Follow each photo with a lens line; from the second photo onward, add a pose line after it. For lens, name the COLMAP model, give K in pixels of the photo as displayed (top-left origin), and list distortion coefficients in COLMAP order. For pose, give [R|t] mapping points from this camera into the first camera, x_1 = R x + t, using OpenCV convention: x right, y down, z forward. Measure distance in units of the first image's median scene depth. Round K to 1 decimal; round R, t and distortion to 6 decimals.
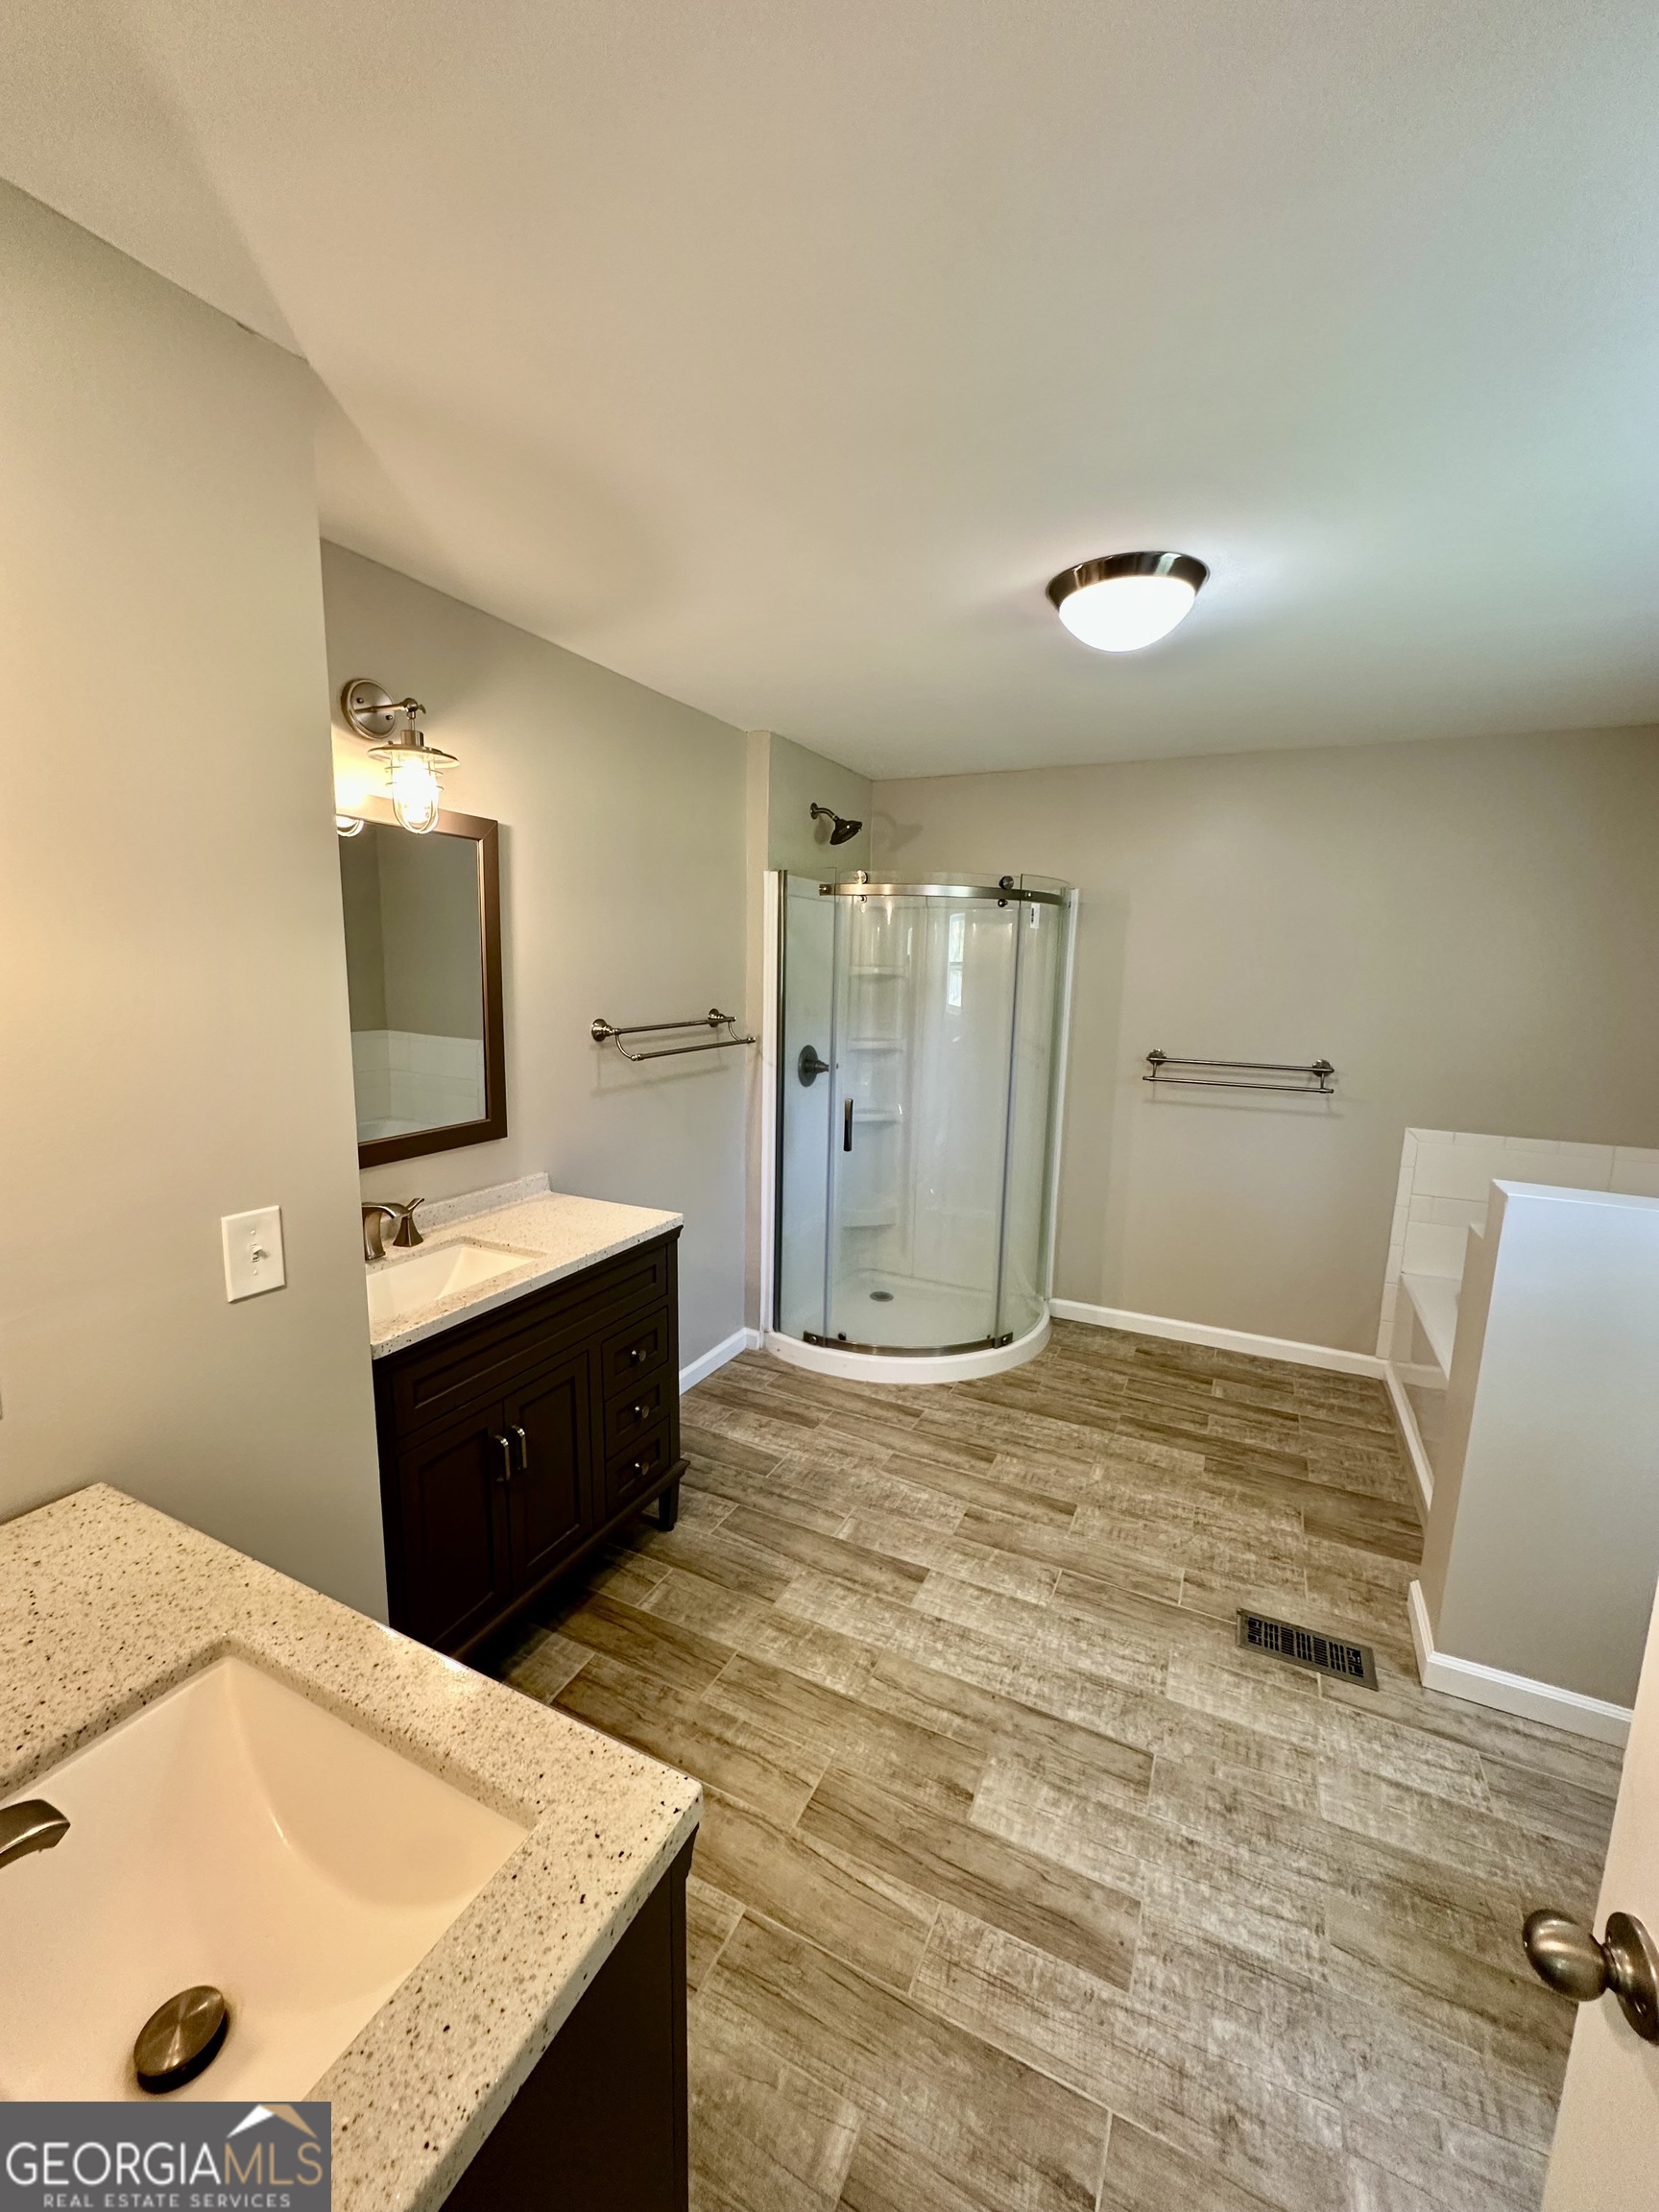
lens RADIAL K [[885.6, 0, 829.5], [0, 885.6, 1106.0], [0, 0, 1]] dist [0.003143, -0.000426]
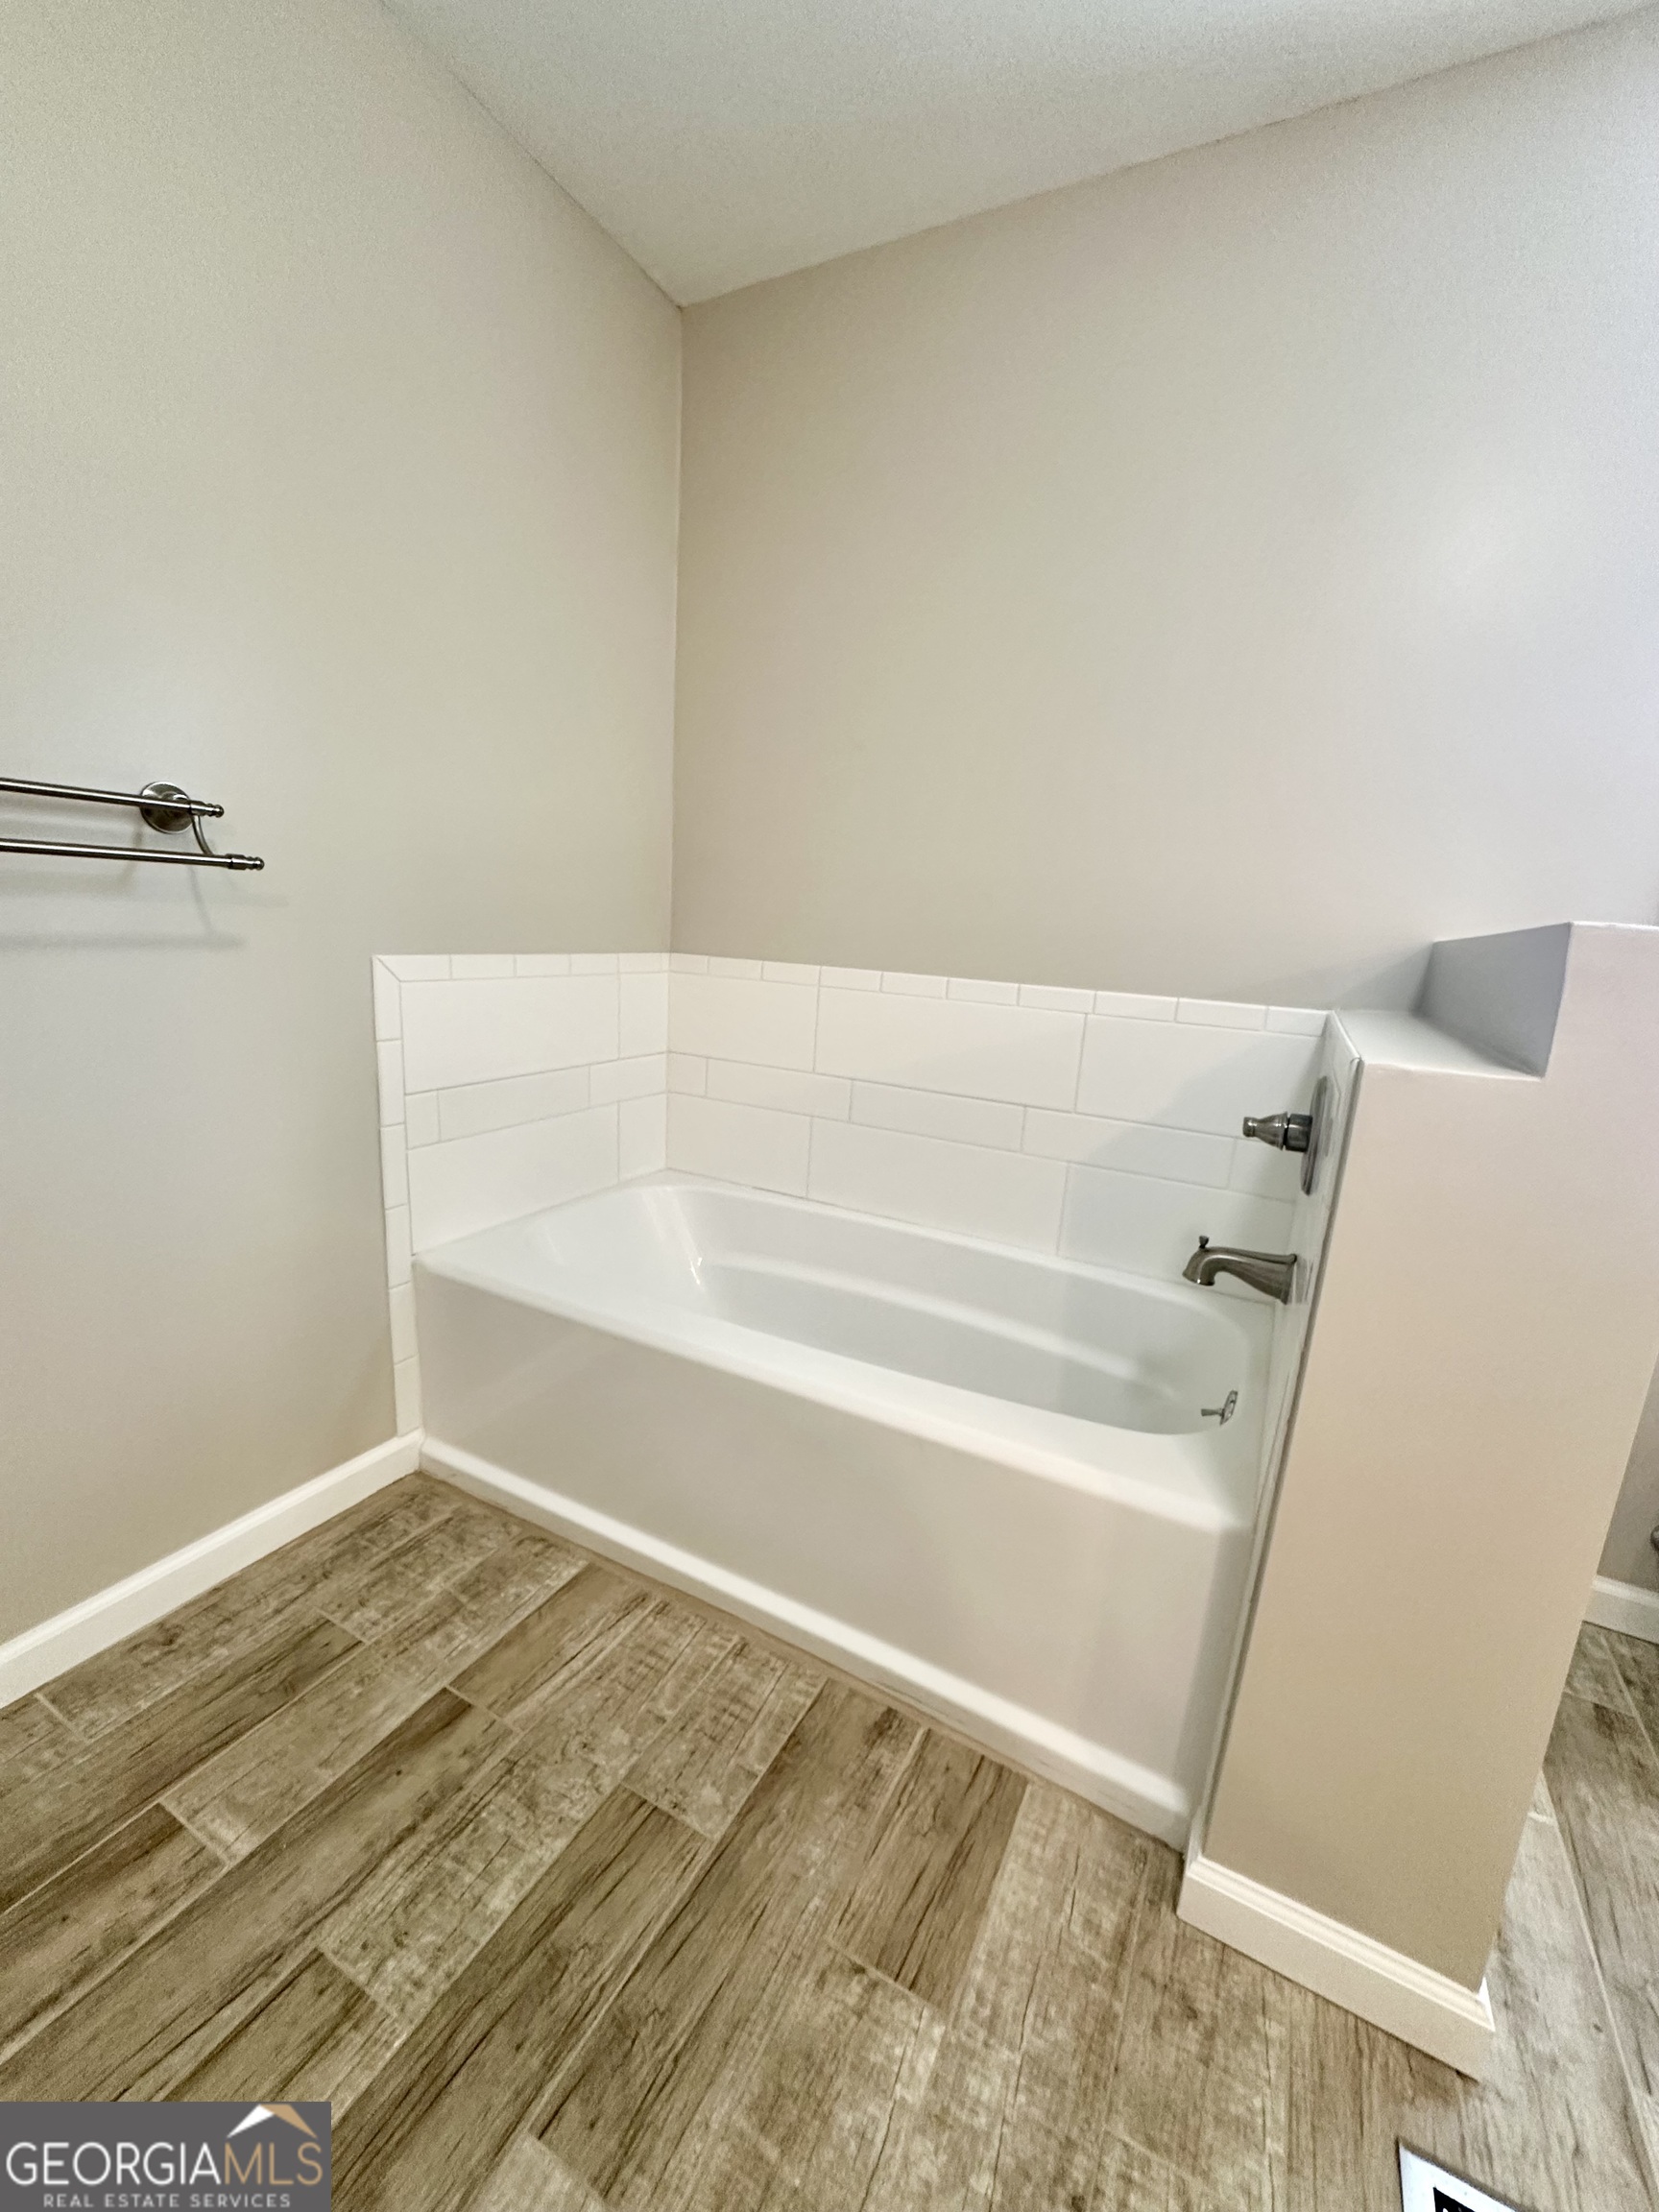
lens RADIAL K [[885.6, 0, 829.5], [0, 885.6, 1106.0], [0, 0, 1]] dist [0.003143, -0.000426]
pose [[0.035750, -0.225020, 0.973698, 0.202323], [0.107682, 0.969516, 0.220100, 0.025387], [-0.993542, 0.096981, 0.058891, 0.767094]]
